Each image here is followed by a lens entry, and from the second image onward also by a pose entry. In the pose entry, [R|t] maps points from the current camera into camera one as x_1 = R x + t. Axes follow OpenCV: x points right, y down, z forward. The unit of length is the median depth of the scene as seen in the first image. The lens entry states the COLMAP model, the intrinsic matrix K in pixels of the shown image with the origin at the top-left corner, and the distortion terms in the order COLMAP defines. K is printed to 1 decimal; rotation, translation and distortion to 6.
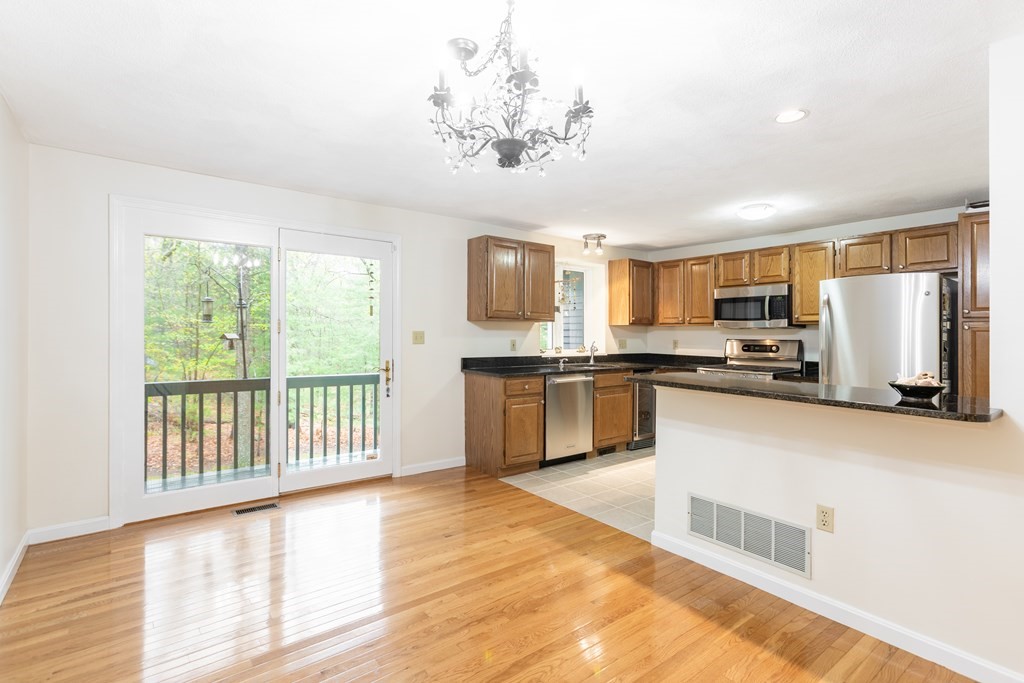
lens RADIAL K [[485.7, 0, 529.1], [0, 485.7, 344.5], [0, 0, 1]] dist [0.000134, 0.000075]
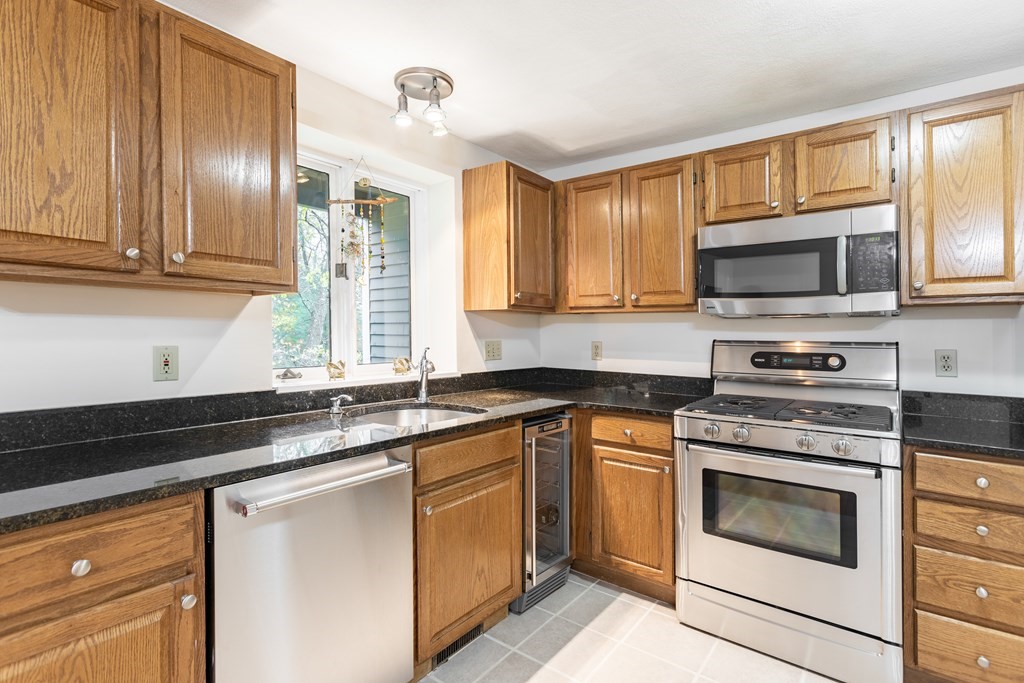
lens RADIAL K [[500.5, 0, 512.4], [0, 500.5, 327.7], [0, 0, 1]] dist [-0.000867, 0.001078]
pose [[0.970786, 0.000260, 0.239945, 0.105521], [0.006840, 0.999563, -0.028755, -0.010690], [-0.239848, 0.029556, 0.970361, 0.589377]]
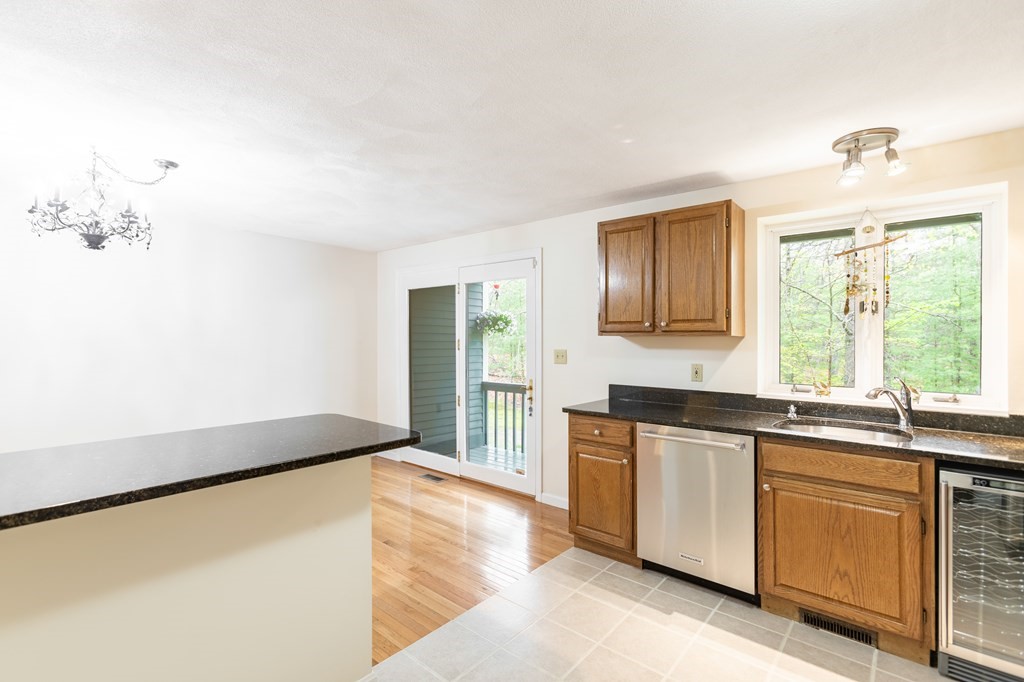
lens RADIAL K [[481.2, 0, 488.4], [0, 481.2, 344.6], [0, 0, 1]] dist [-0.000036, 0.000040]
pose [[0.163650, -0.000155, -0.986518, 0.521389], [-0.027677, 0.999606, -0.004749, -0.023937], [0.986130, 0.028081, 0.163581, 0.591906]]
